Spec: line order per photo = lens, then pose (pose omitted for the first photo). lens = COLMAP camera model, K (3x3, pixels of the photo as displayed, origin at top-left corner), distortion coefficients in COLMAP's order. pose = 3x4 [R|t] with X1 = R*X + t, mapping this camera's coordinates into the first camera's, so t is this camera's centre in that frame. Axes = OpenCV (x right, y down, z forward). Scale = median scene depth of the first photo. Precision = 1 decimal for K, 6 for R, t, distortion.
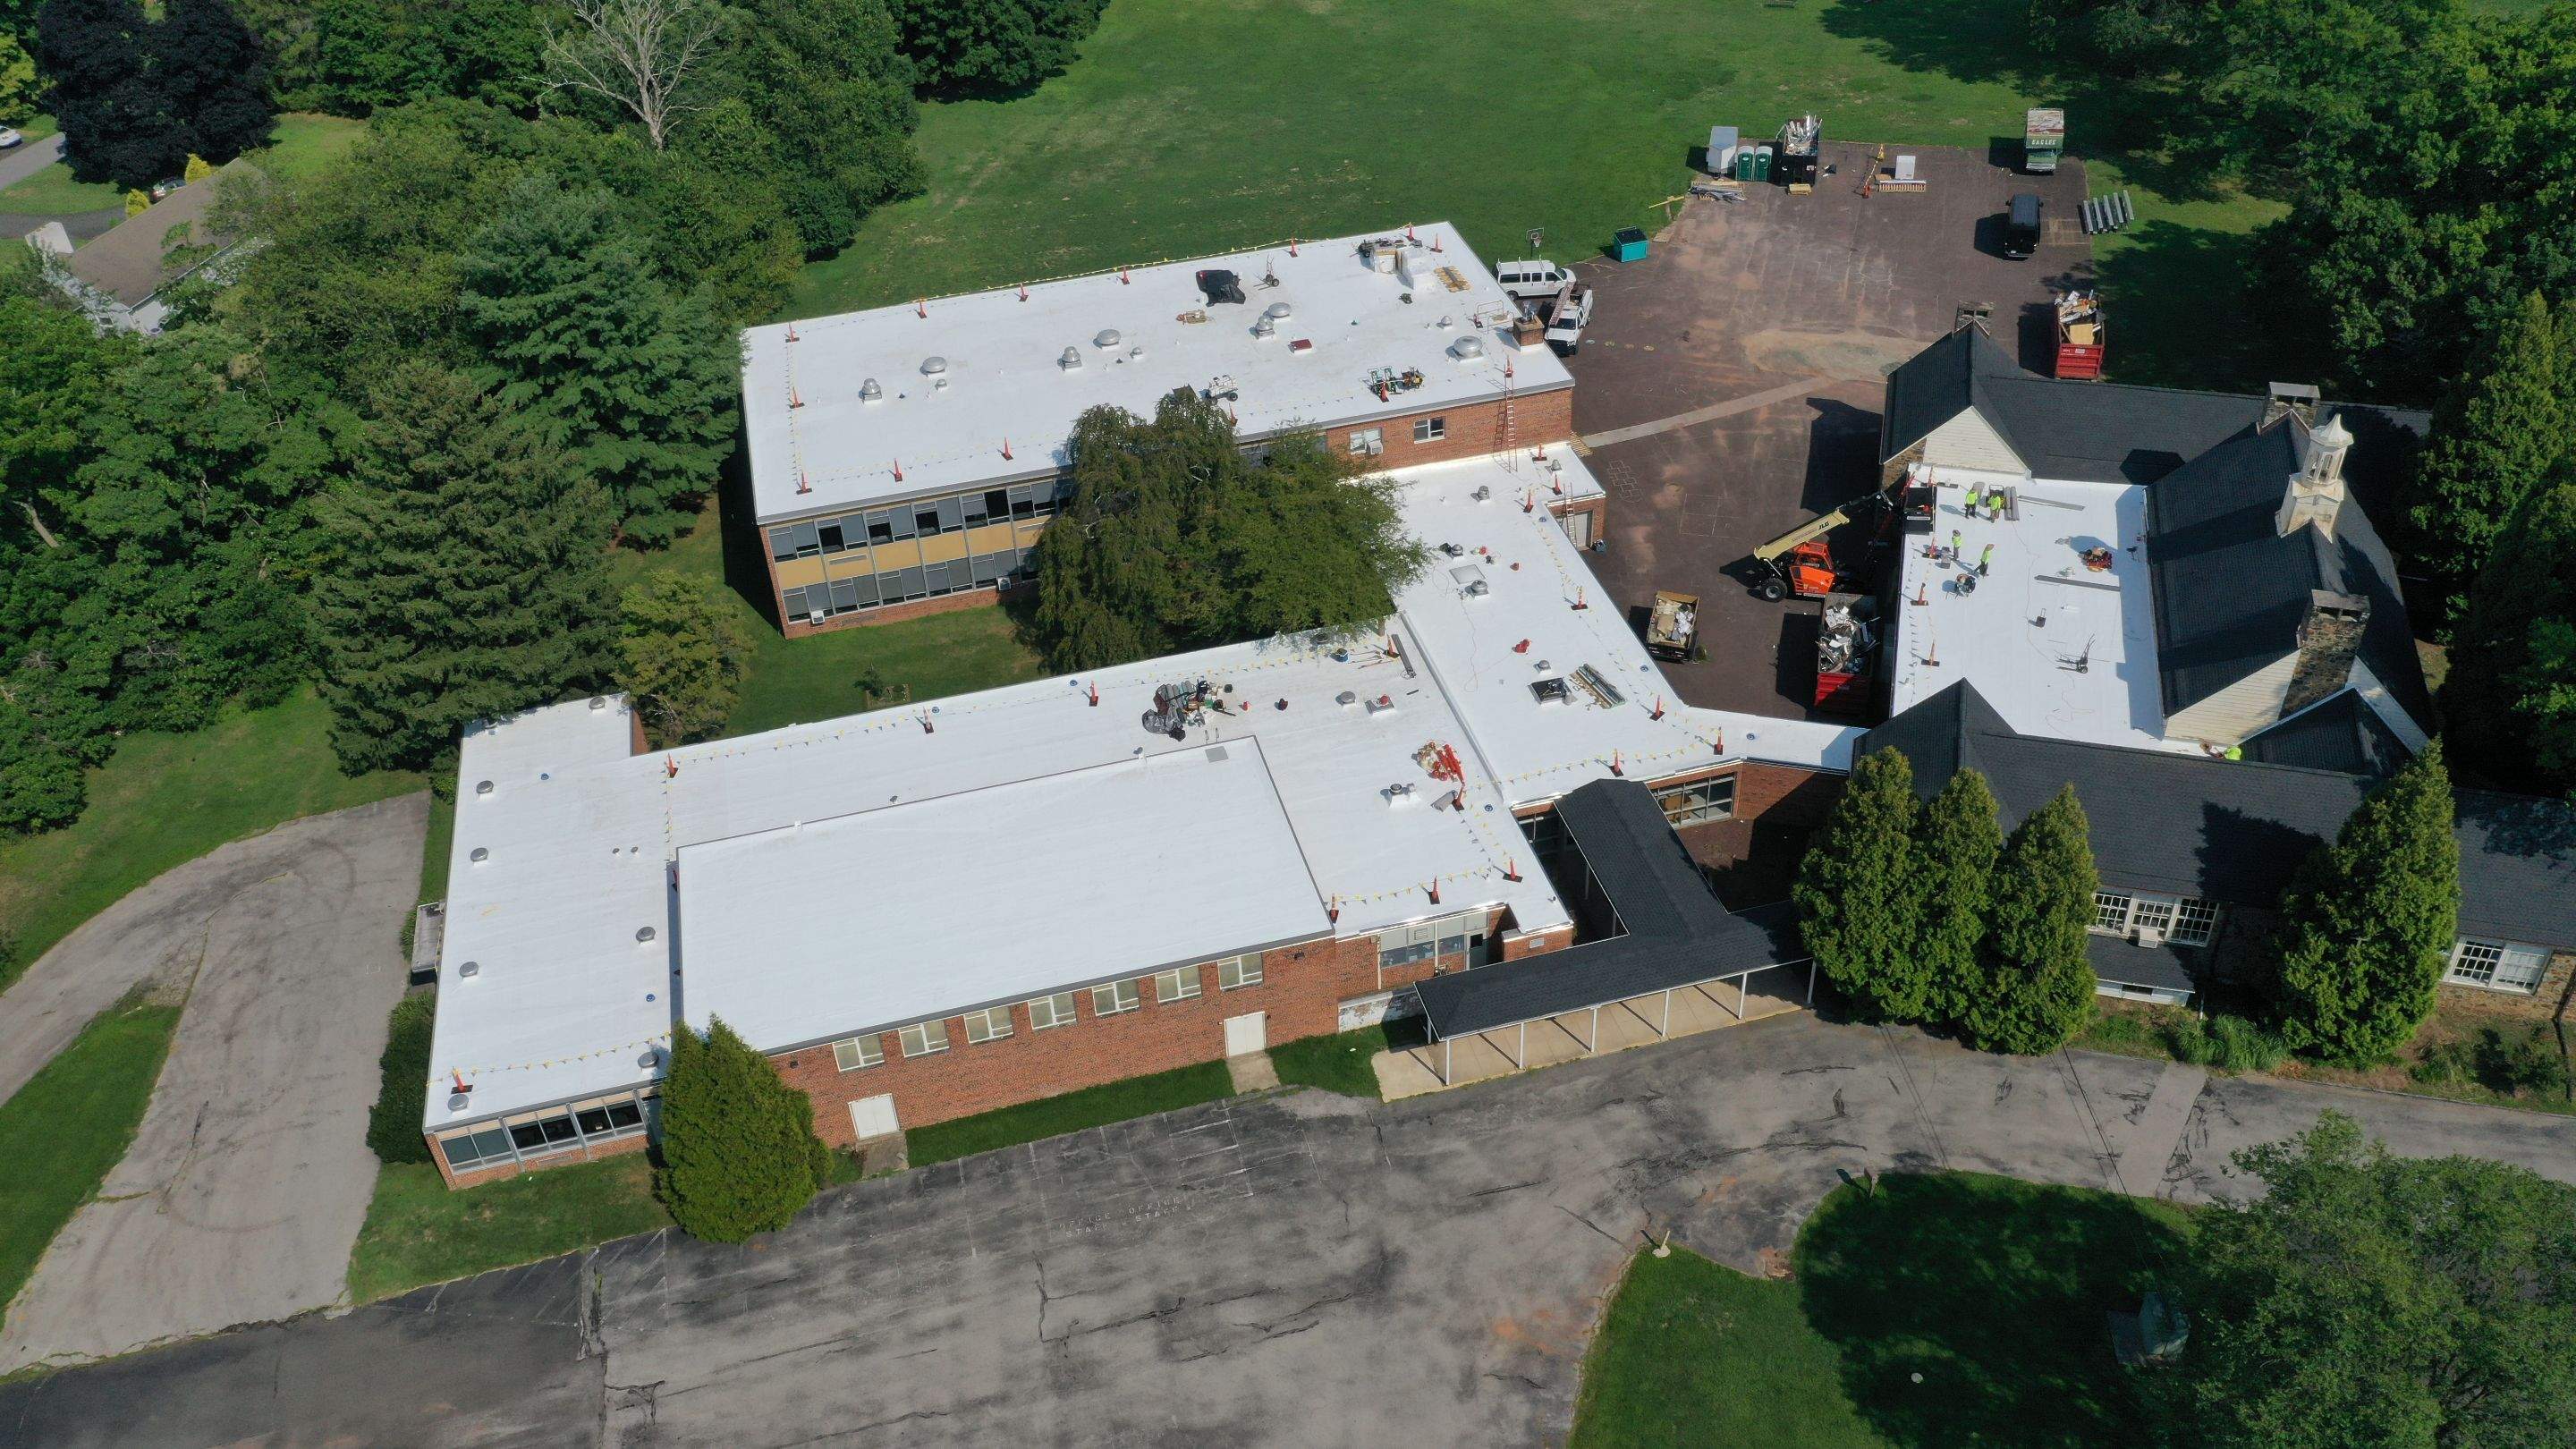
lens RADIAL K [[2052.5, 0, 1288.0], [0, 2052.5, 724.5], [0, 0, 1]] dist [0.017270, -0.002533]
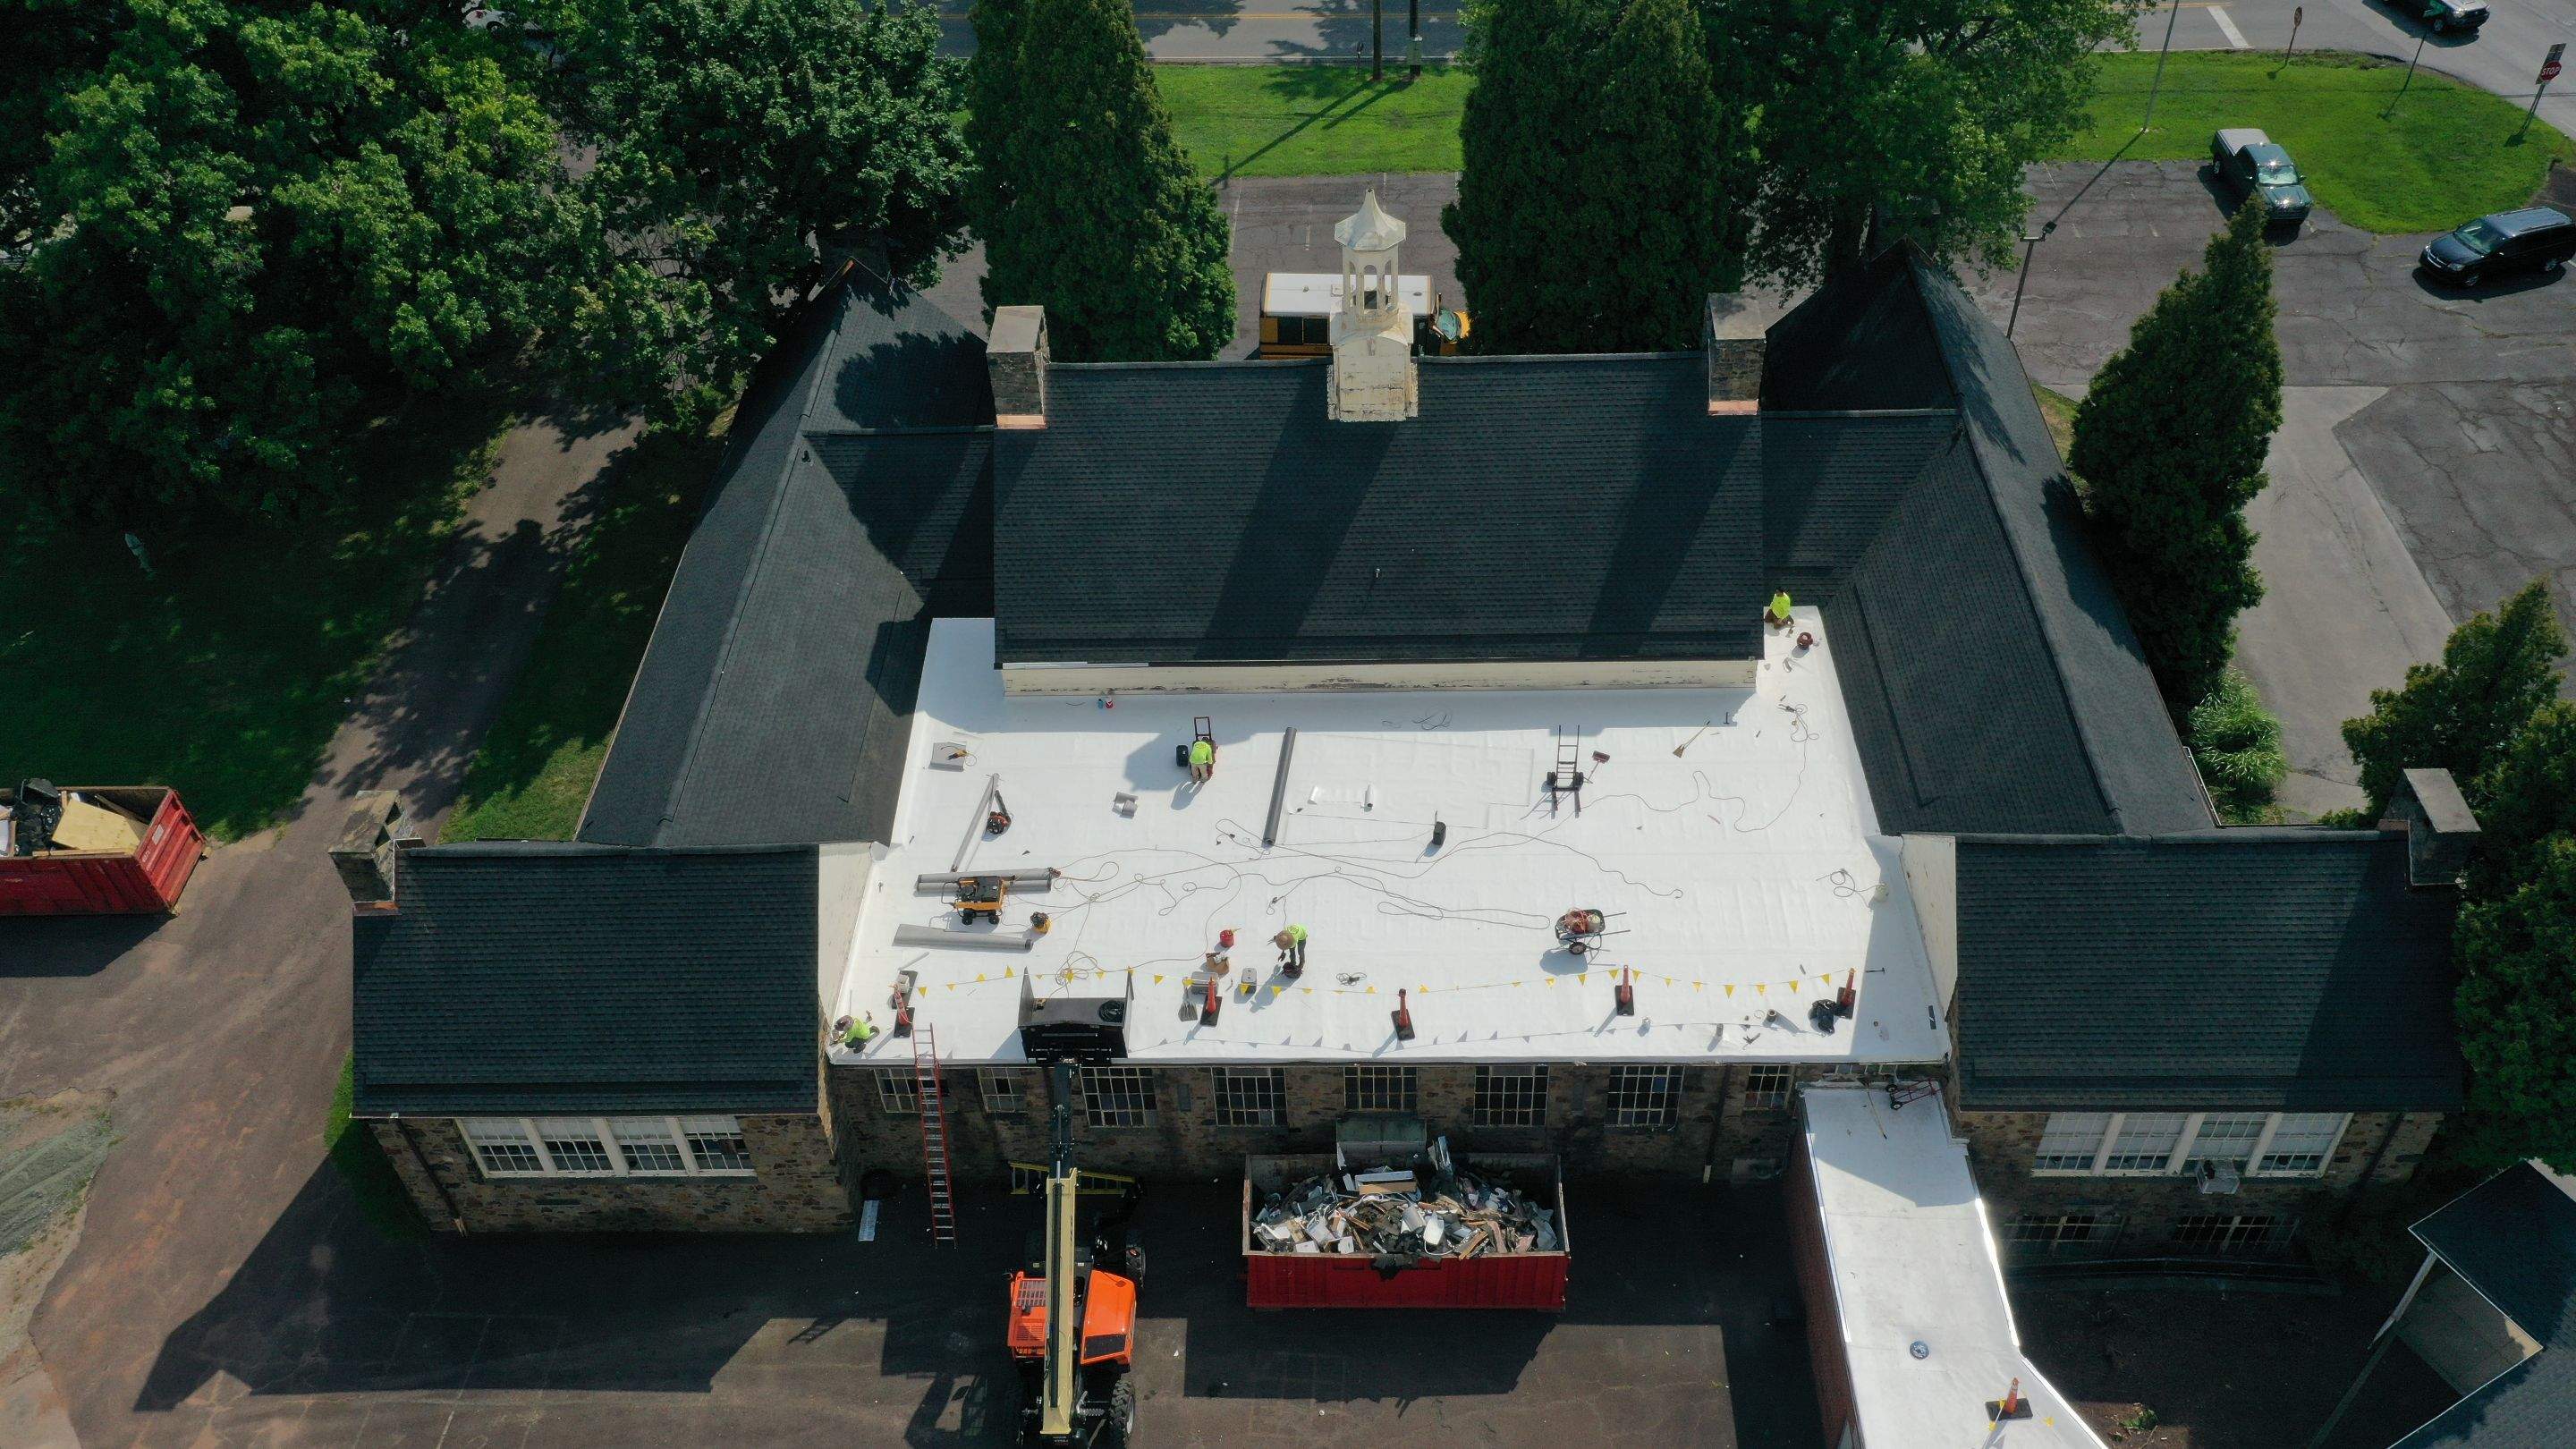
lens RADIAL K [[2052.5, 0, 1288.0], [0, 2052.5, 724.5], [0, 0, 1]] dist [0.017270, -0.002533]
pose [[-0.238890, -0.624988, 0.743184, 0.017586], [0.632945, 0.480198, 0.607282, -0.406226], [-0.736419, 0.615467, 0.280868, 0.899778]]
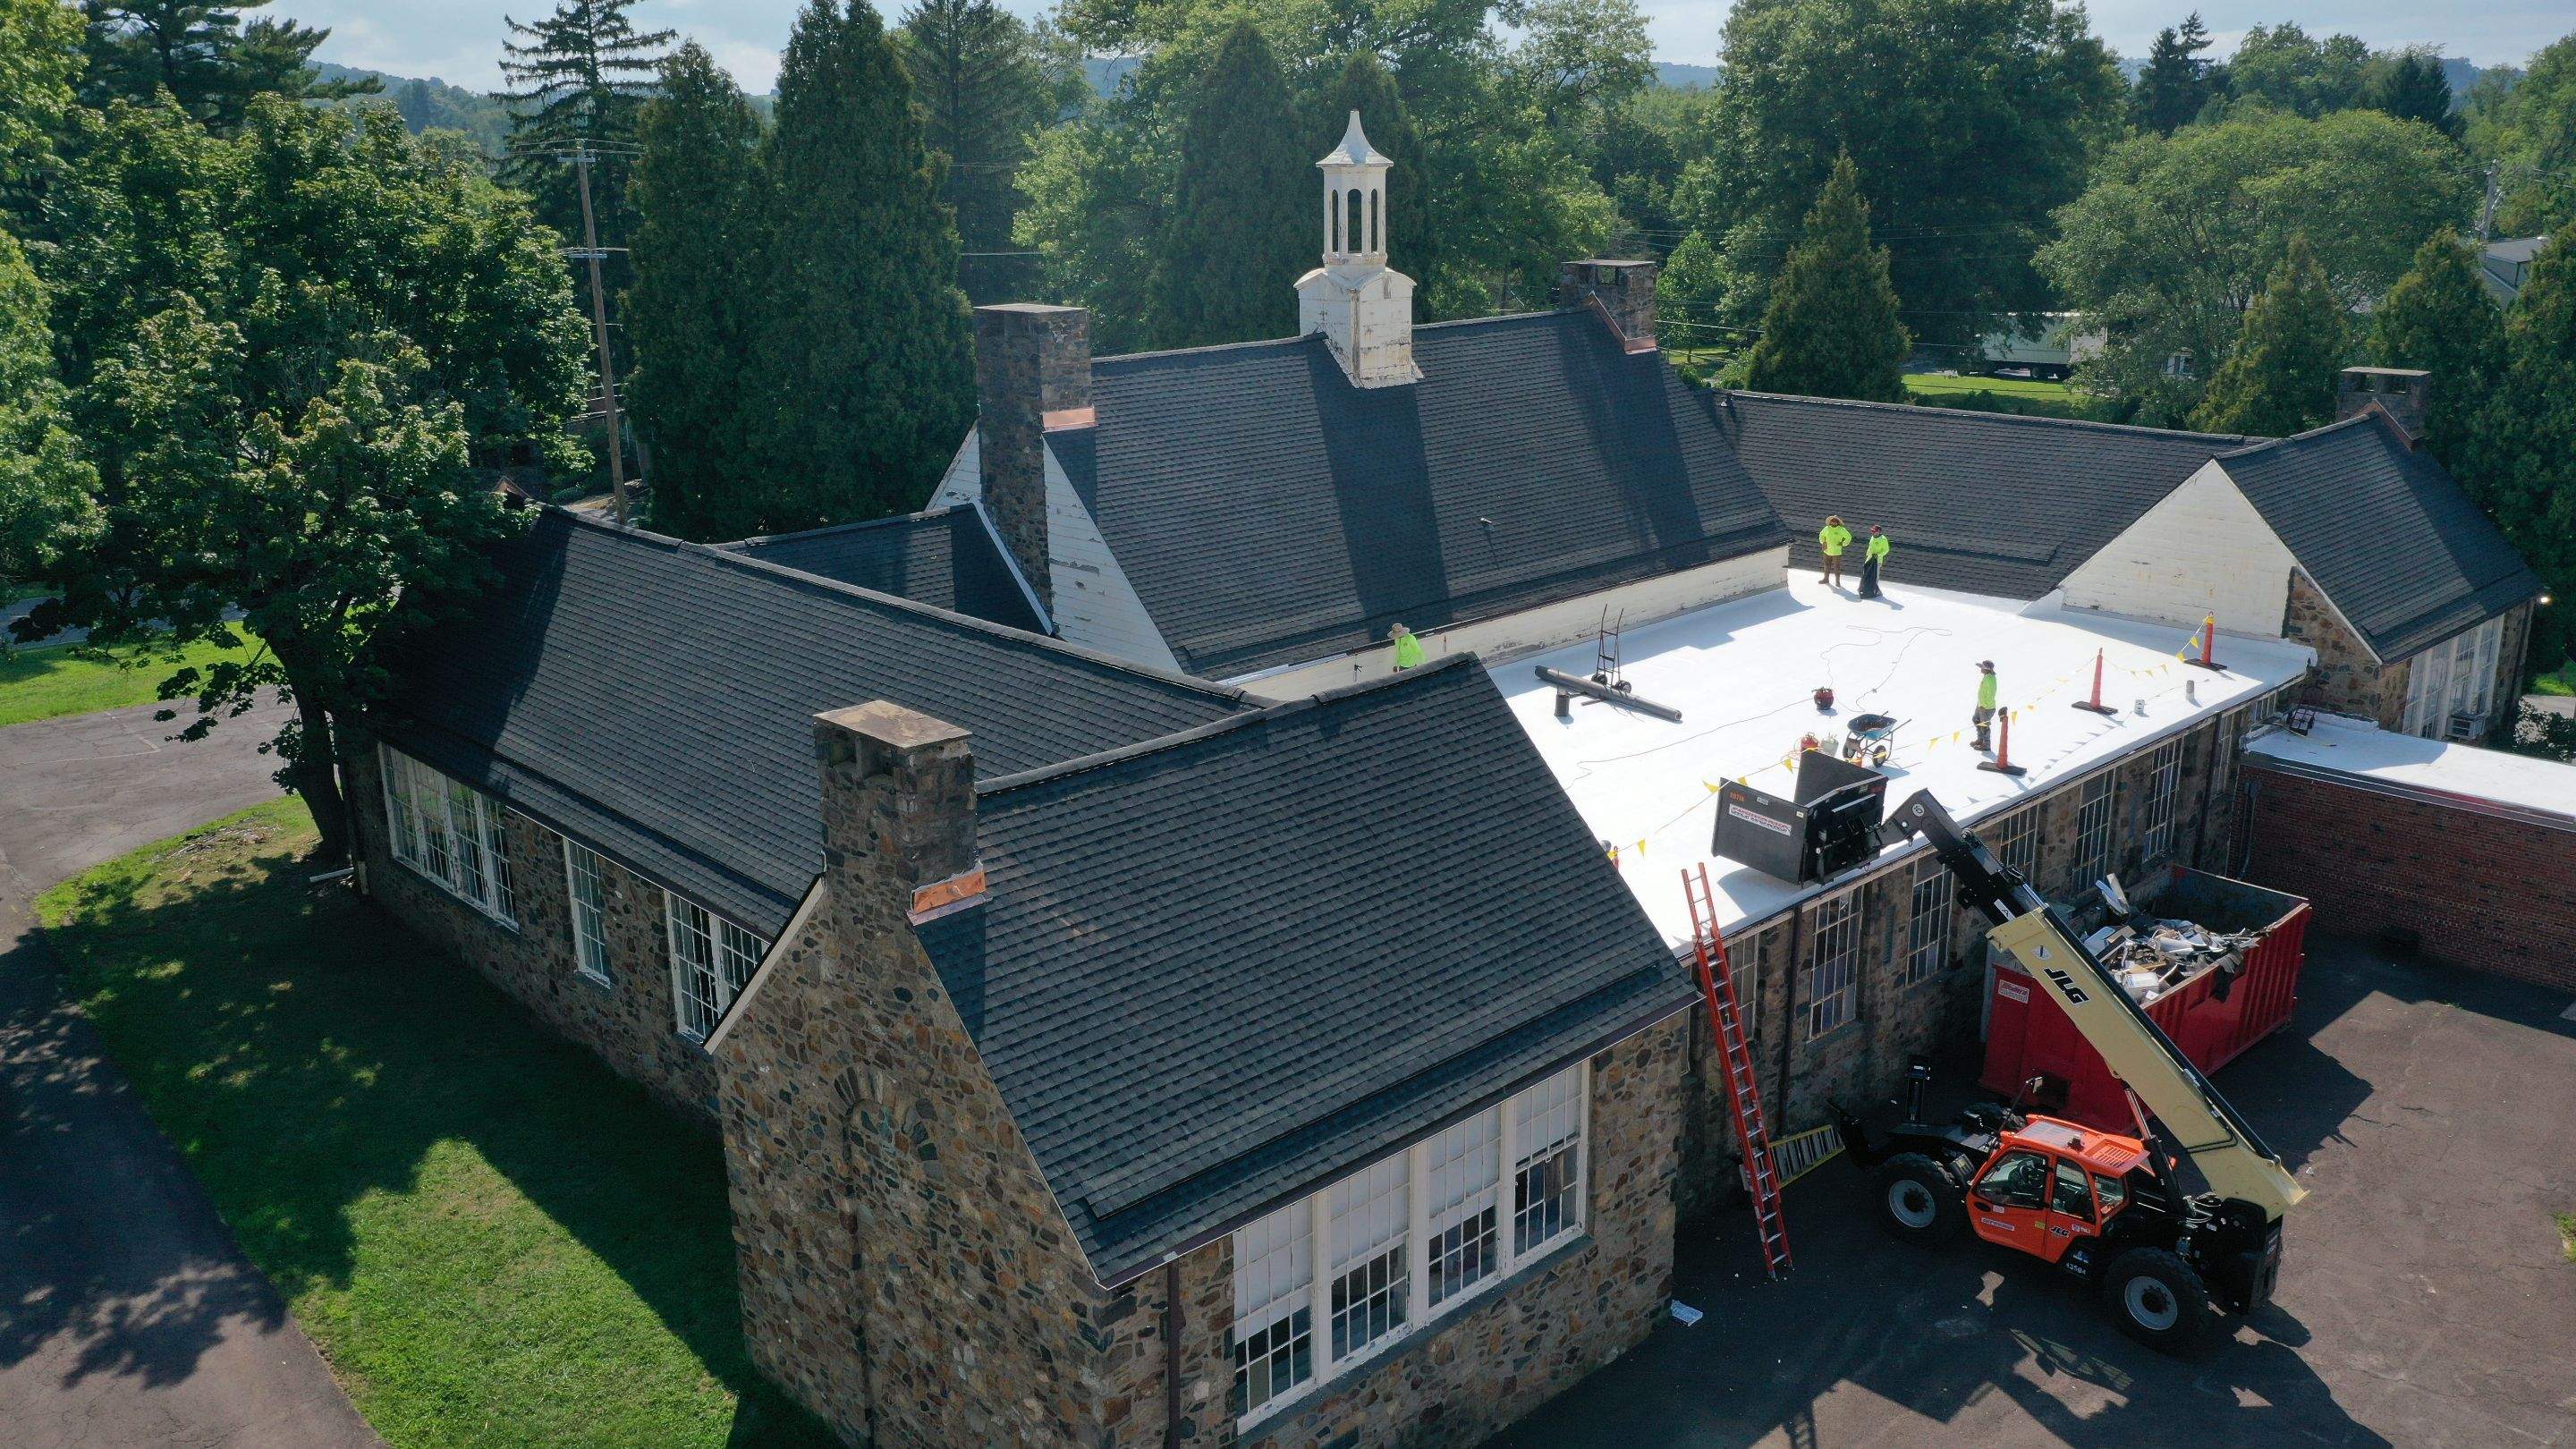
lens RADIAL K [[2051.5, 0, 1288.0], [0, 2051.5, 724.5], [0, 0, 1]] dist [0.024809, -0.006455]
pose [[-0.855425, -0.087173, 0.510537, 0.241593], [0.356646, 0.615649, 0.702695, -0.394356], [-0.375568, 0.783184, -0.495552, 1.299227]]
